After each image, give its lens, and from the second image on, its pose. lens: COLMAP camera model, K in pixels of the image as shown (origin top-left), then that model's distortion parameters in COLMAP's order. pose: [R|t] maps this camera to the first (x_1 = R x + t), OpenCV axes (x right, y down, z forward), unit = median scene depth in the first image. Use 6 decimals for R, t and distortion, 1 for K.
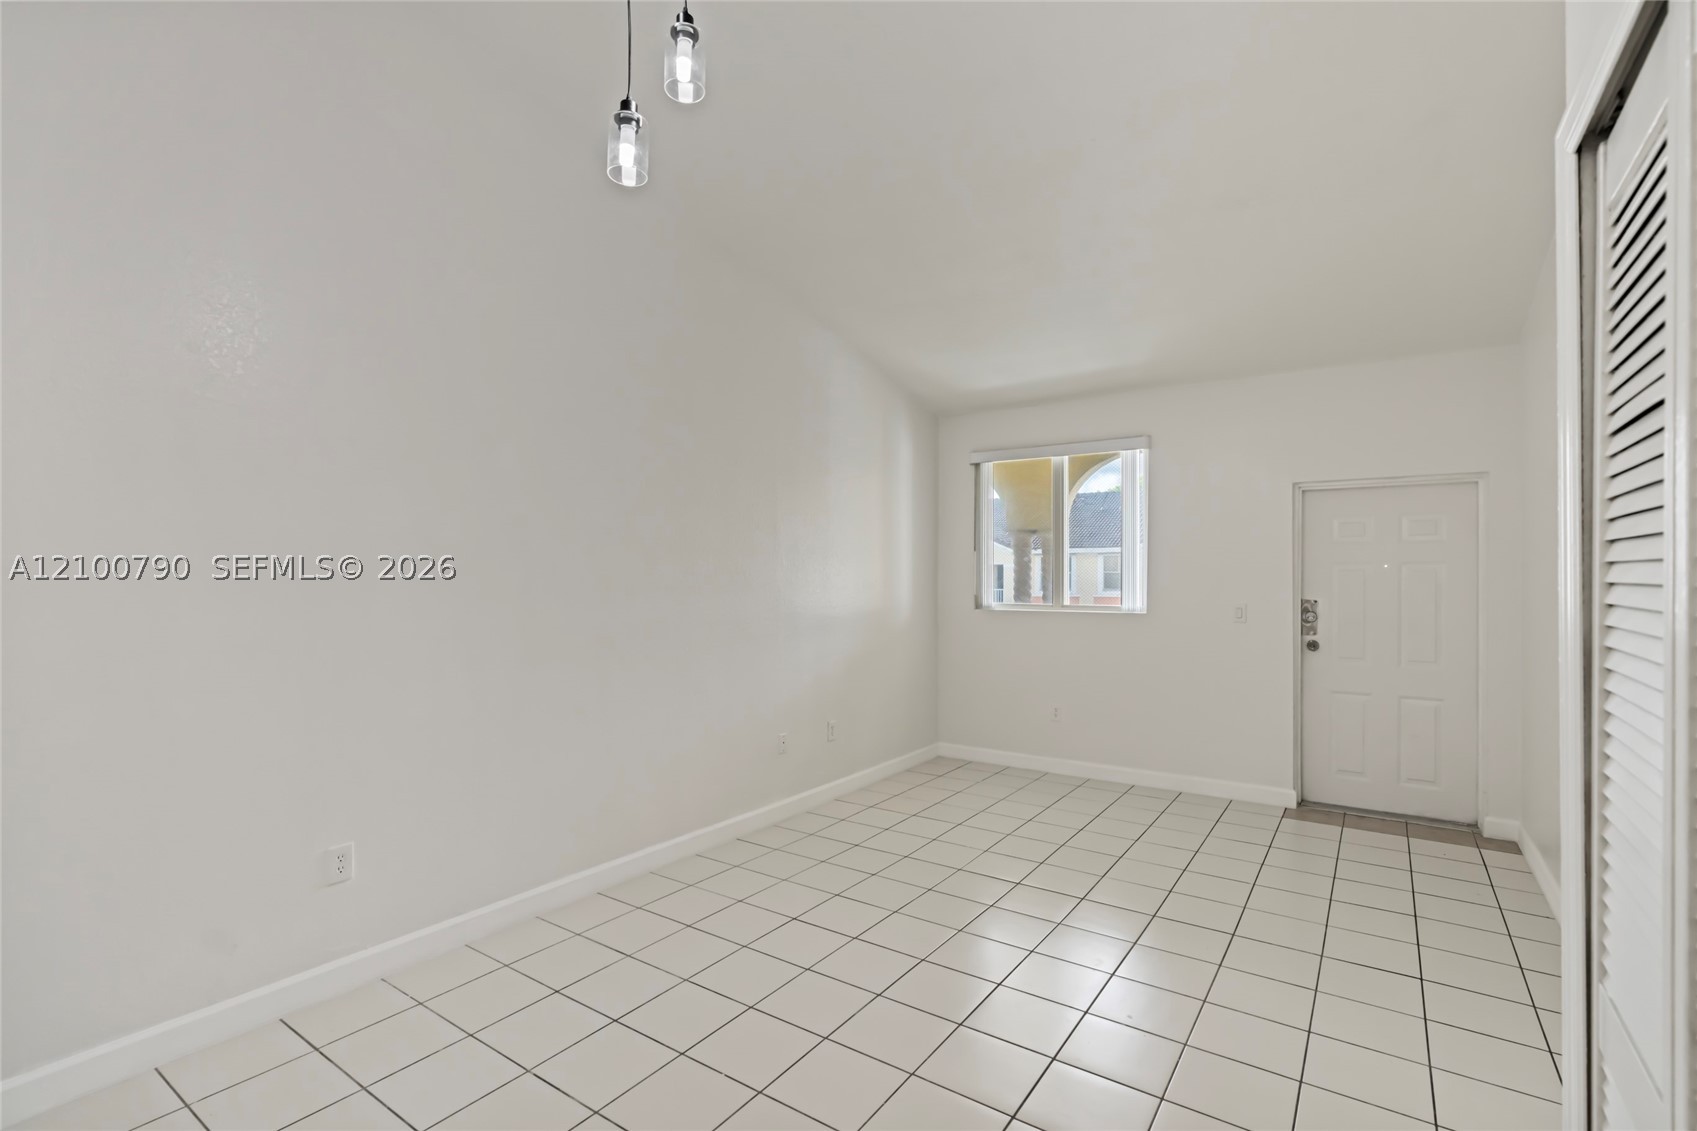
lens RADIAL K [[775.5, 0, 853.2], [0, 775.5, 580.2], [0, 0, 1]] dist [-0.002795, 0.000571]
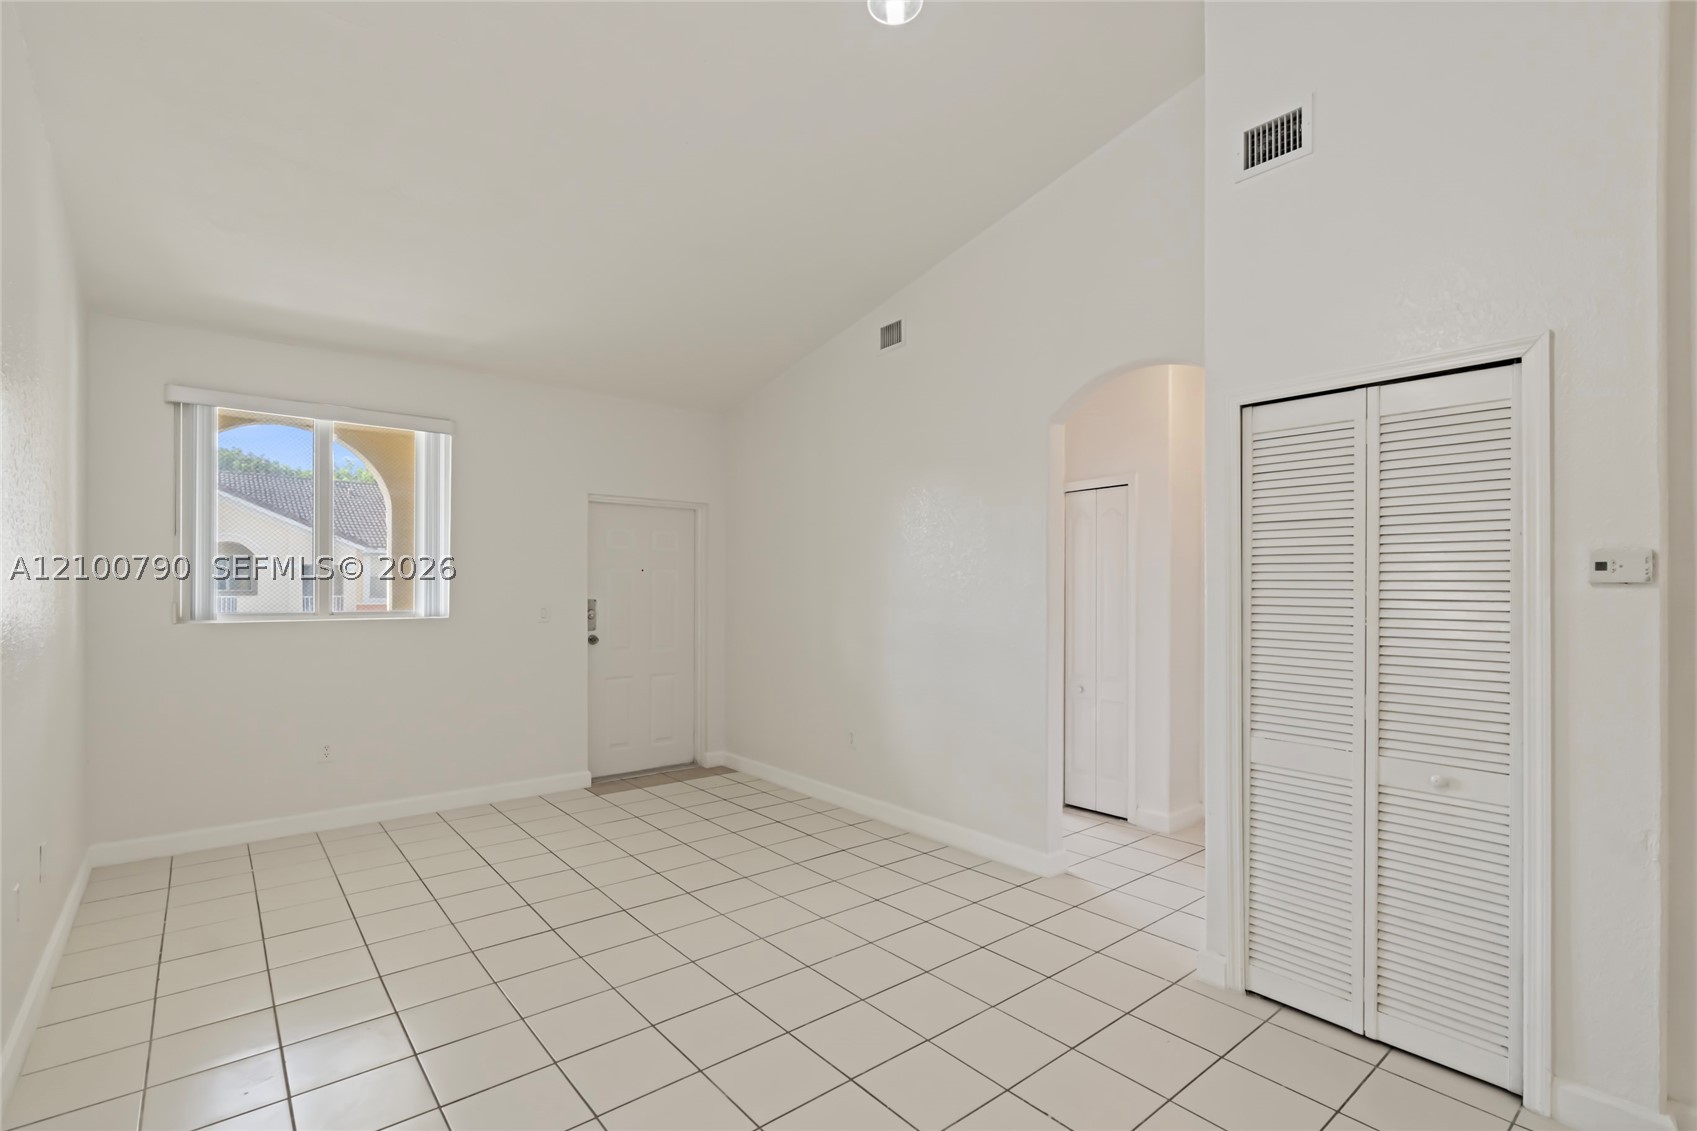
lens RADIAL K [[775.5, 0, 853.2], [0, 775.5, 580.2], [0, 0, 1]] dist [-0.002795, 0.000571]
pose [[0.261786, 0.010023, 0.965074, -0.409861], [-0.004111, 0.999949, -0.009270, 0.006167], [-0.965117, -0.001540, 0.261814, 0.343421]]
